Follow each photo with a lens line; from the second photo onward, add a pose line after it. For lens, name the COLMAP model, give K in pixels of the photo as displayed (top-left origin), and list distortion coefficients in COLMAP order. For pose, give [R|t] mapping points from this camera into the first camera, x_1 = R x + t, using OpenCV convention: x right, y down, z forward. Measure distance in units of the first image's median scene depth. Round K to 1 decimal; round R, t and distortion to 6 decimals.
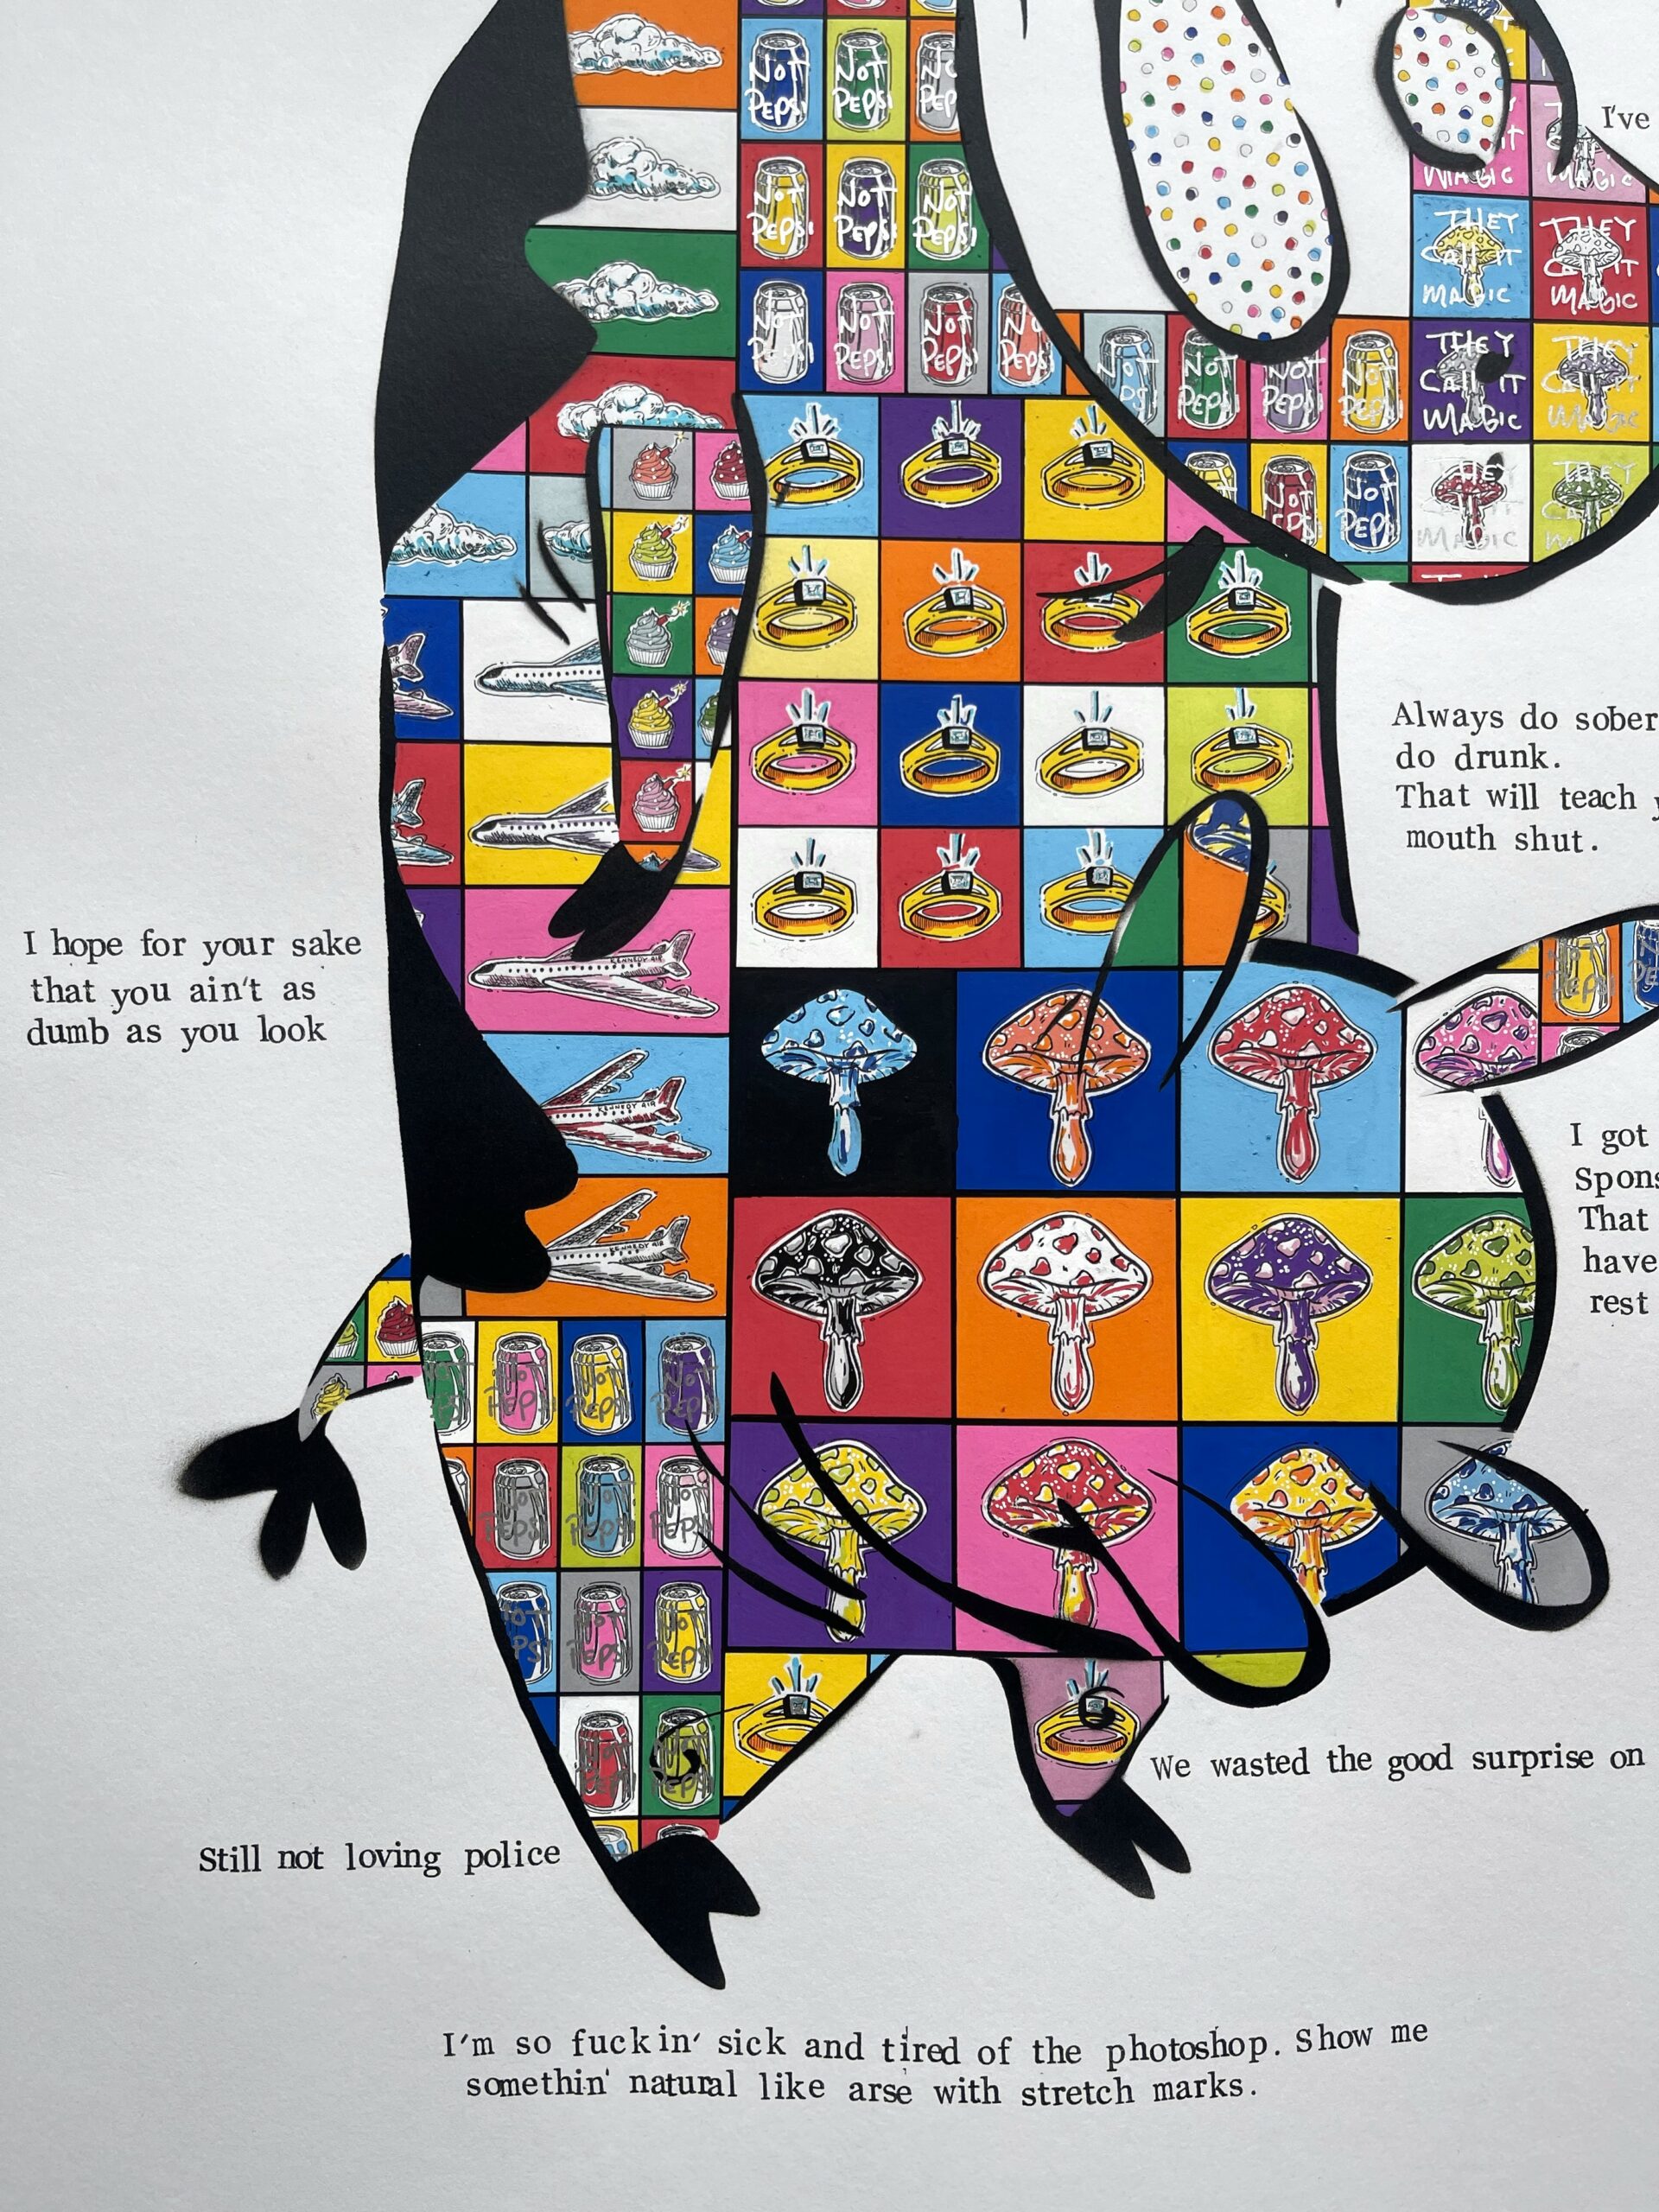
lens RADIAL K [[1357.0, 0, 818.9], [0, 1357.0, 1111.1], [0, 0, 1]] dist [0.036150, -0.041374]
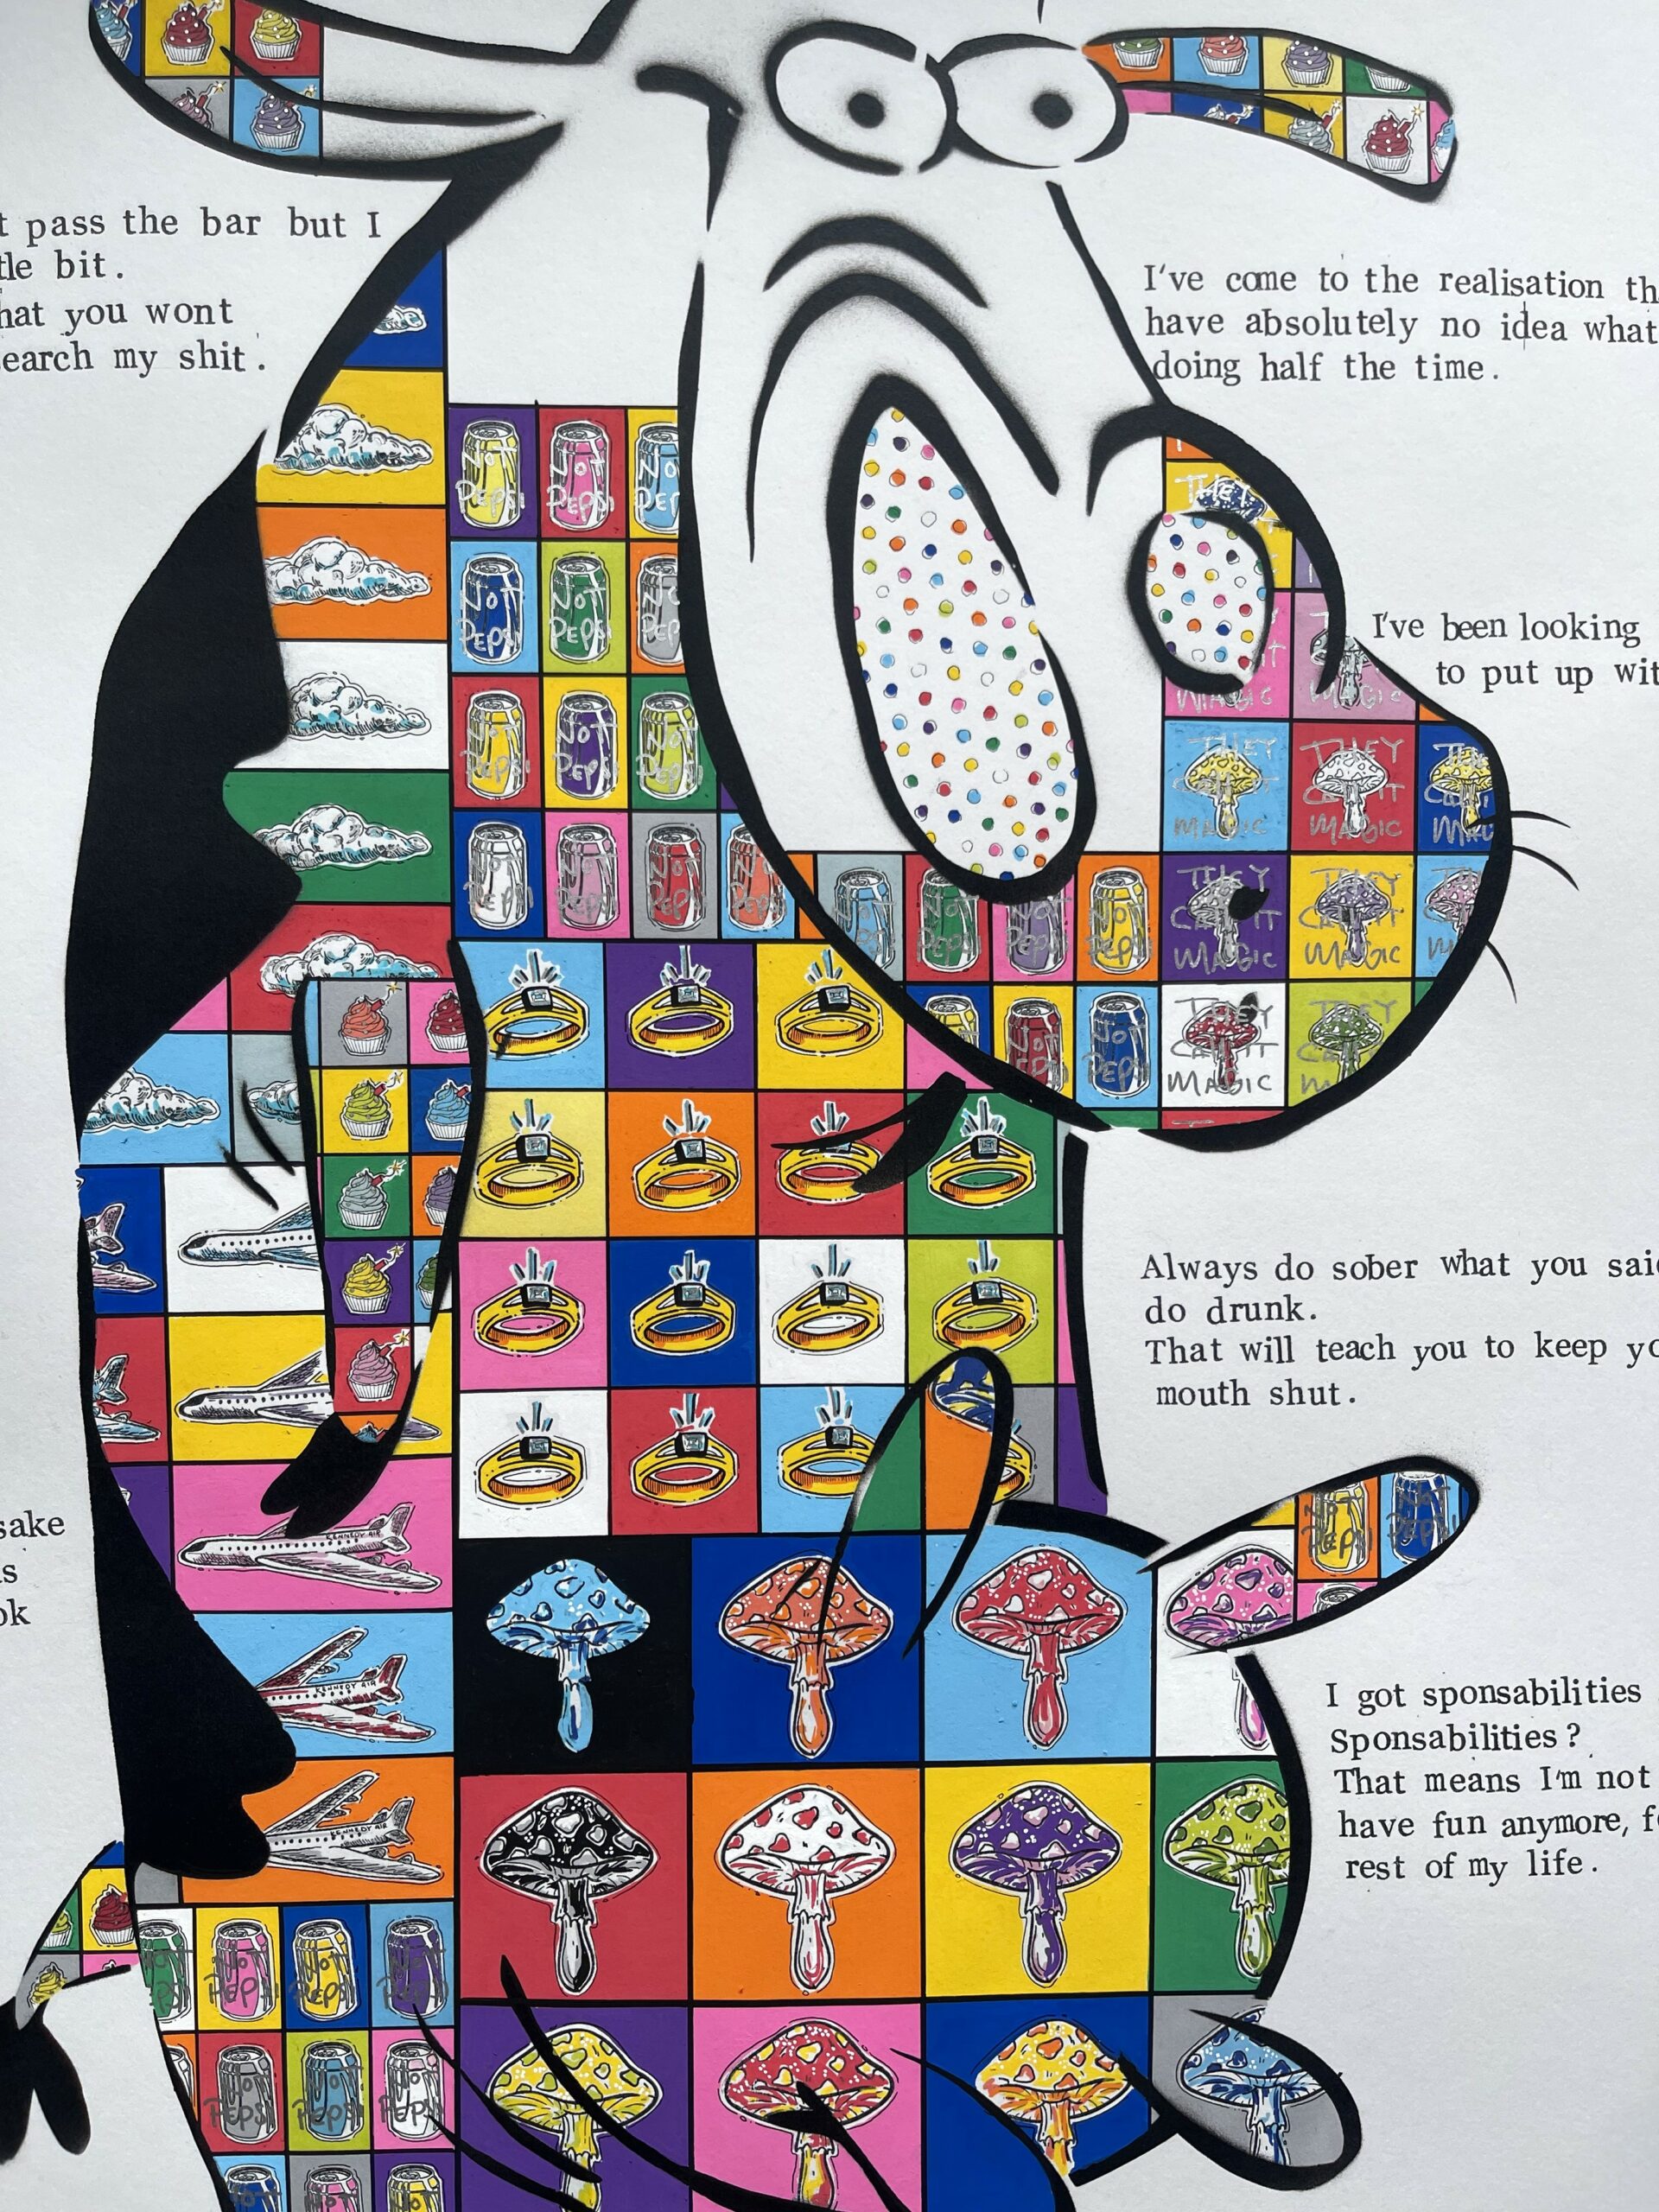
lens RADIAL K [[1357.0, 0, 818.9], [0, 1357.0, 1111.1], [0, 0, 1]] dist [0.036150, -0.041374]
pose [[0.999952, -0.007064, 0.006847, 0.187286], [0.006833, 0.999425, 0.033218, -0.435763], [-0.007078, -0.033170, 0.999425, 0.045868]]
